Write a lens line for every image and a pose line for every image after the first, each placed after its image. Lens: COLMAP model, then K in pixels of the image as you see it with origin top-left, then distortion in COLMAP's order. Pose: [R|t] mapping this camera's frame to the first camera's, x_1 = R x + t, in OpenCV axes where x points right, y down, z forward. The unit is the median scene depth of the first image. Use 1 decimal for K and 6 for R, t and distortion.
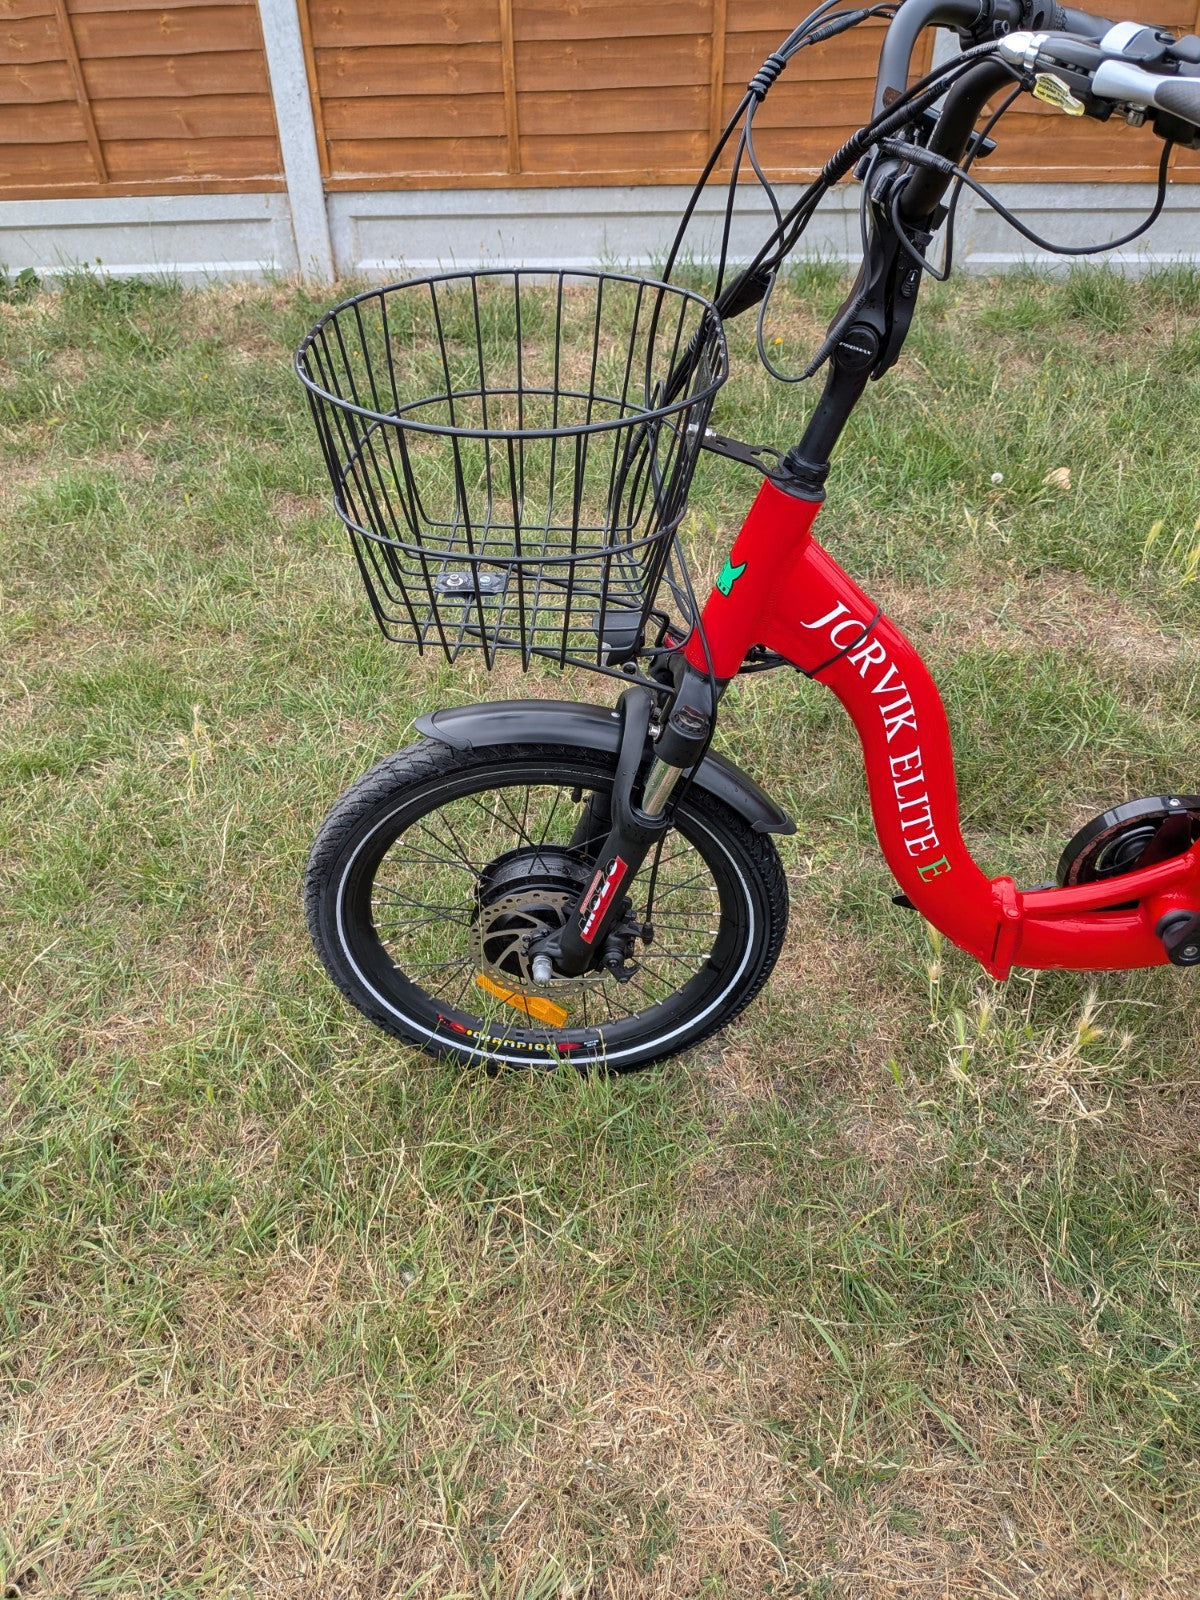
lens RADIAL K [[1173.8, 0, 574.3], [0, 1173.8, 796.4], [0, 0, 1]] dist [0.004040, -0.030246]
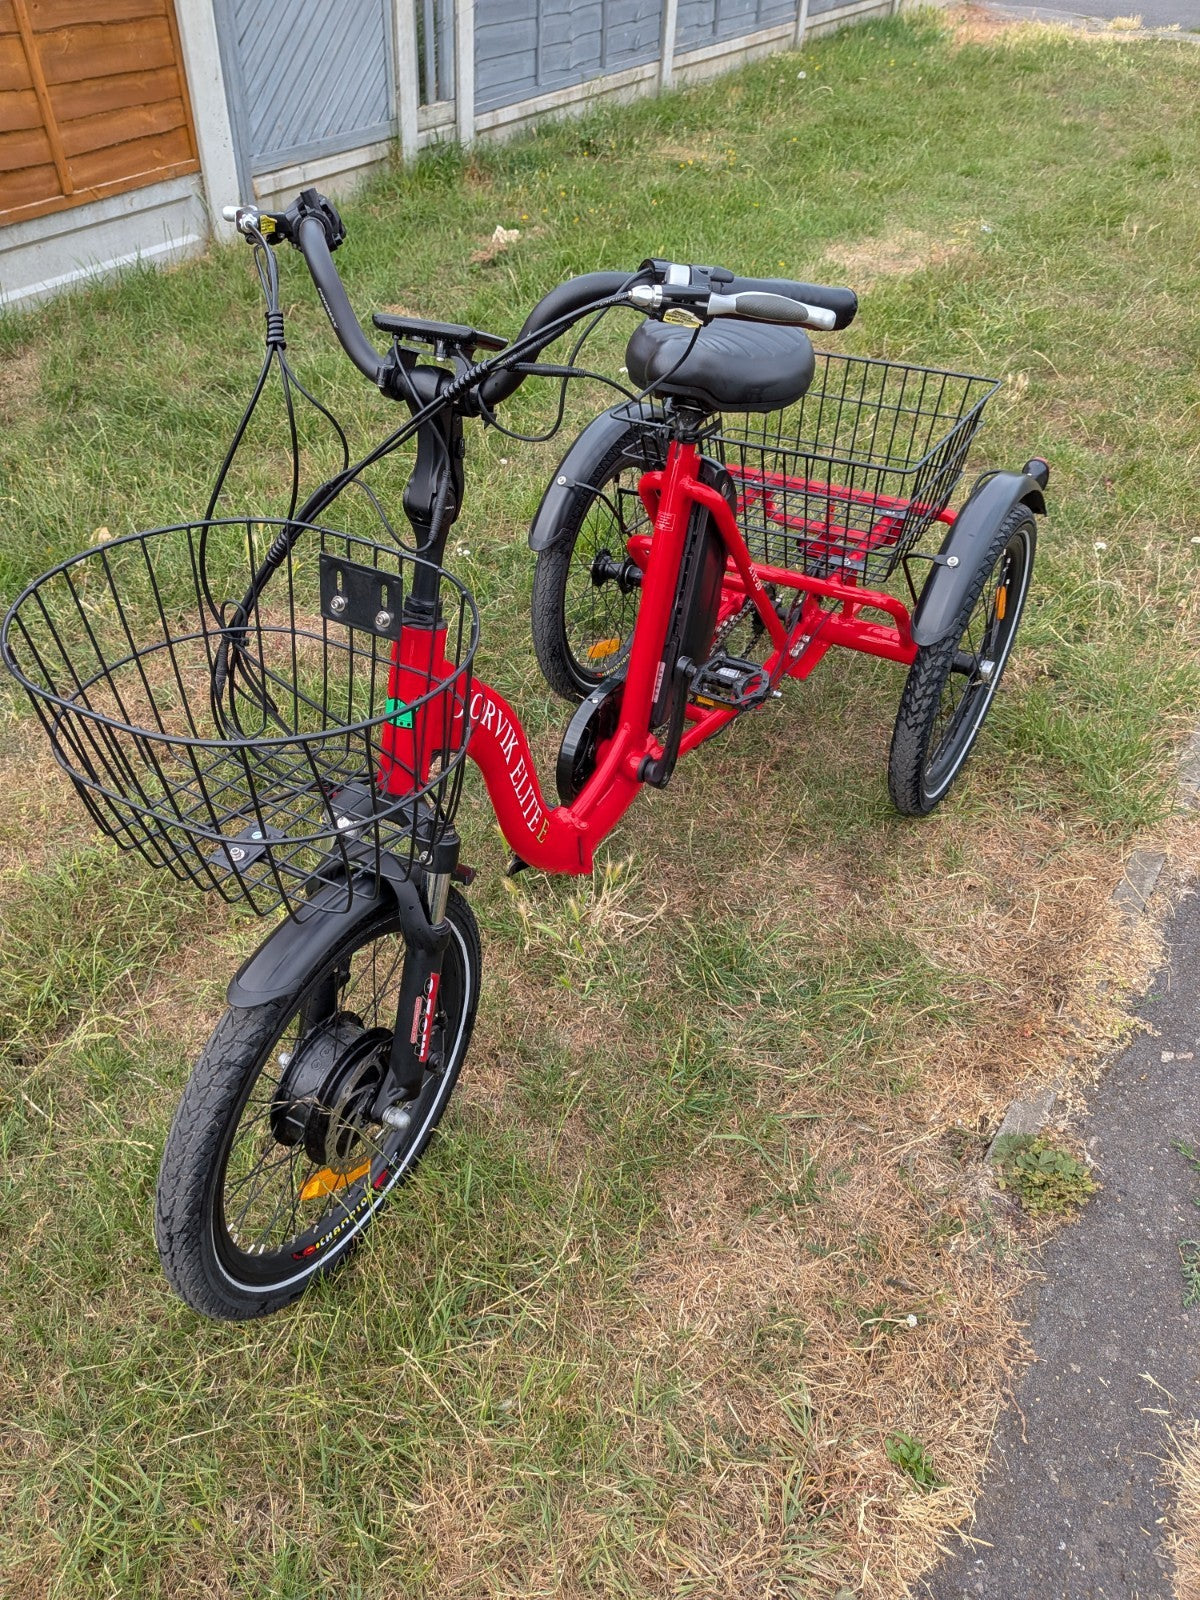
lens RADIAL K [[1148.9, 0, 597.6], [0, 1148.9, 782.3], [0, 0, 1]] dist [0.007090, -0.023797]
pose [[0.475107, -0.540232, 0.694567, -0.450220], [0.537967, 0.802974, 0.256563, -0.238696], [-0.696322, 0.251759, 0.672125, 0.080616]]
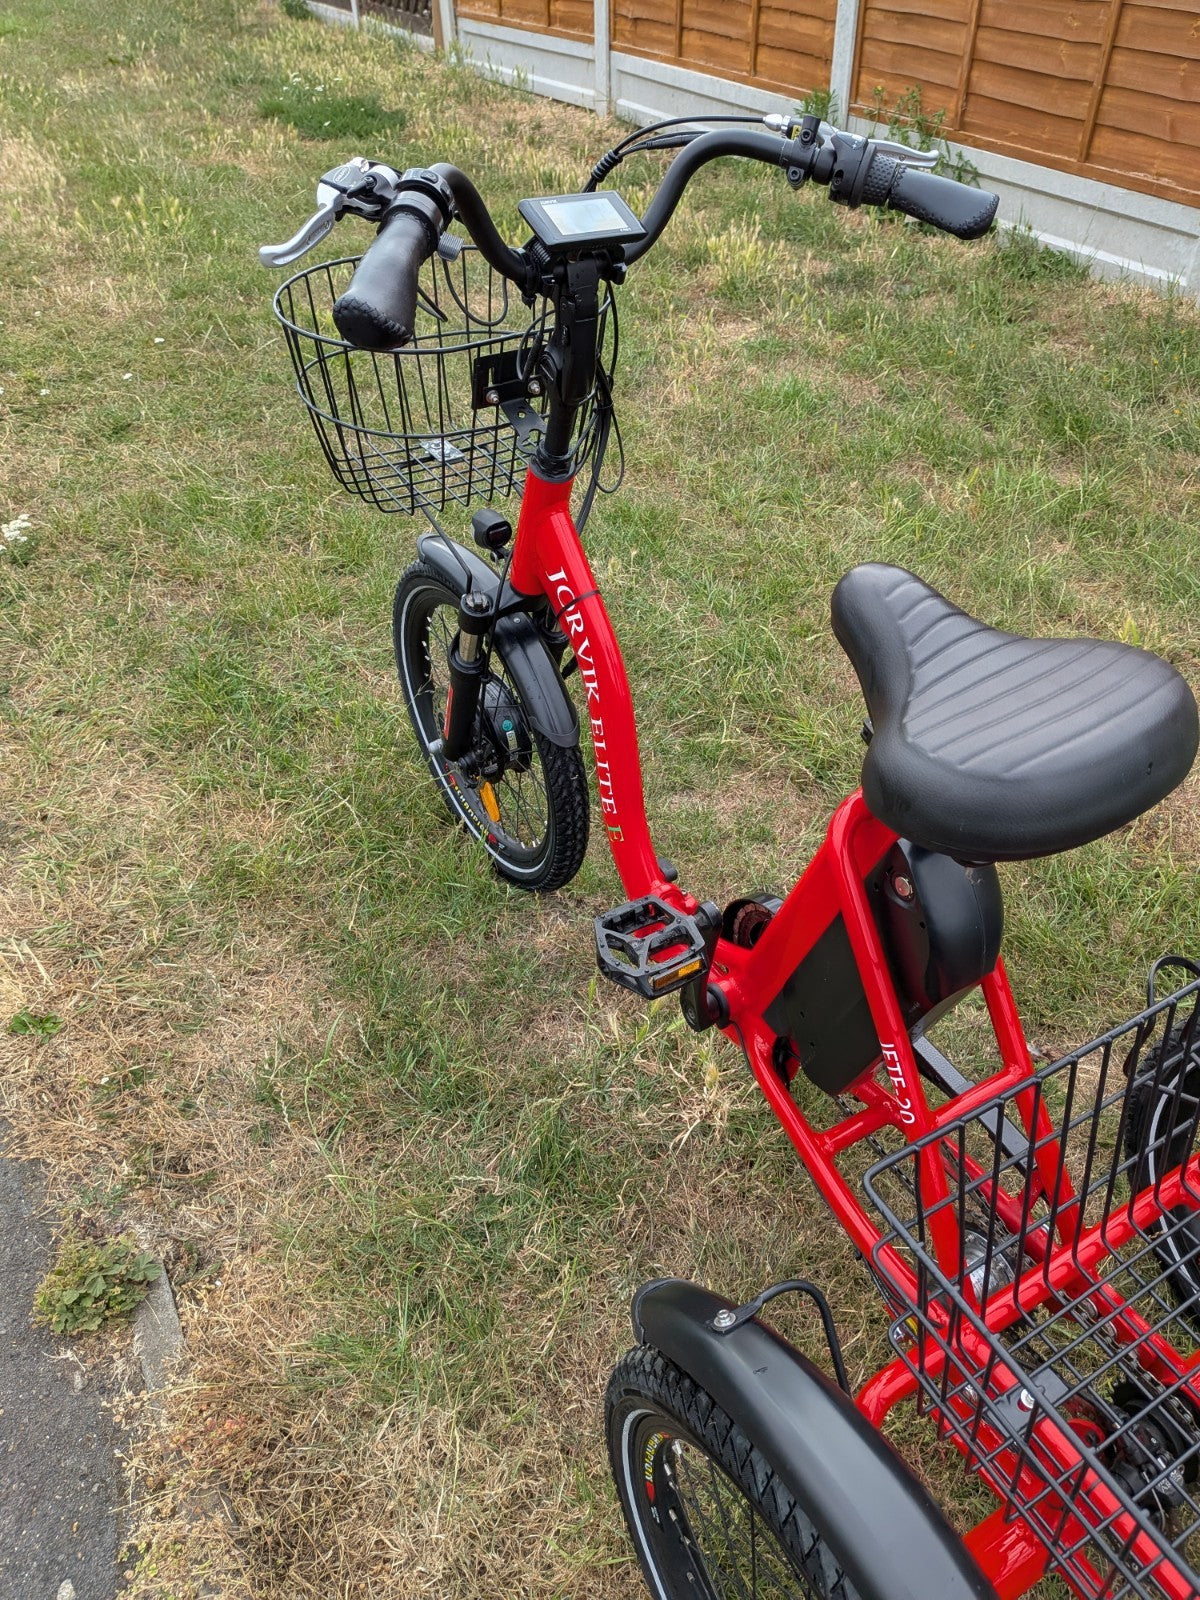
lens RADIAL K [[1189.9, 0, 647.9], [0, 1189.9, 799.2], [0, 0, 1]] dist [-0.005364, -0.008437]
pose [[0.589368, 0.546788, -0.594701, 0.890930], [-0.528888, 0.817606, 0.227590, -0.226738], [0.610674, 0.180396, 0.771060, 0.065014]]
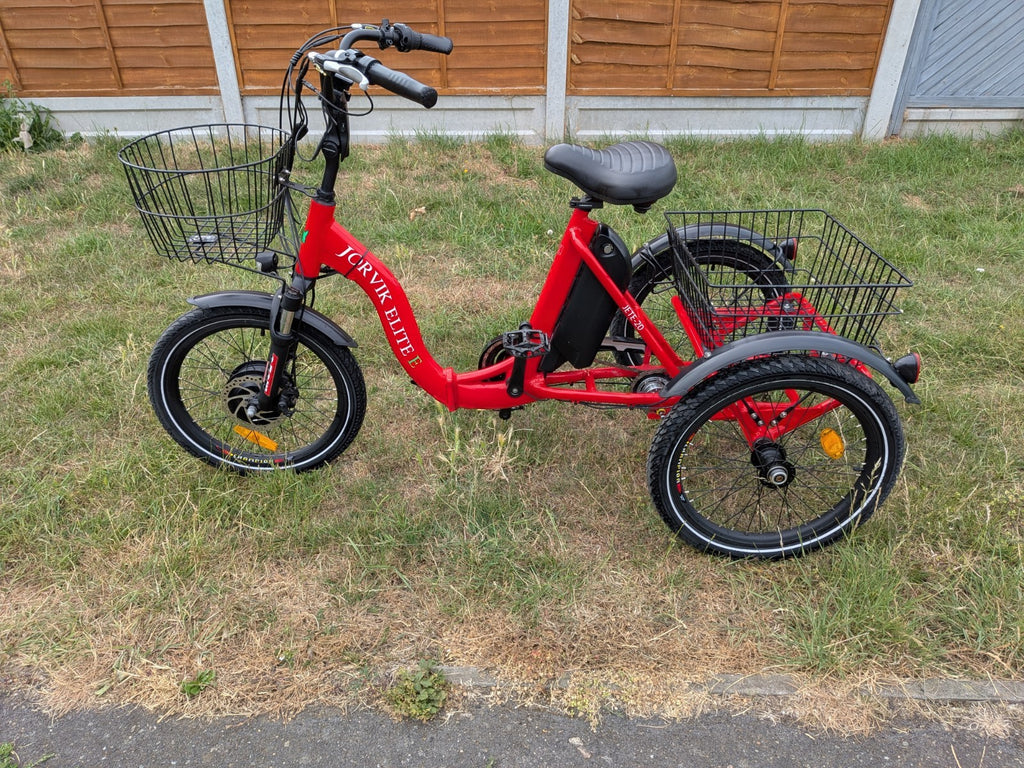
lens RADIAL K [[751.2, 0, 526.0], [0, 751.2, 360.2], [0, 0, 1]] dist [0.004040, -0.030246]
pose [[0.995587, -0.017326, 0.092229, 0.338954], [0.030091, 0.989853, -0.138875, 0.242930], [-0.088887, 0.141038, 0.986006, -0.475036]]
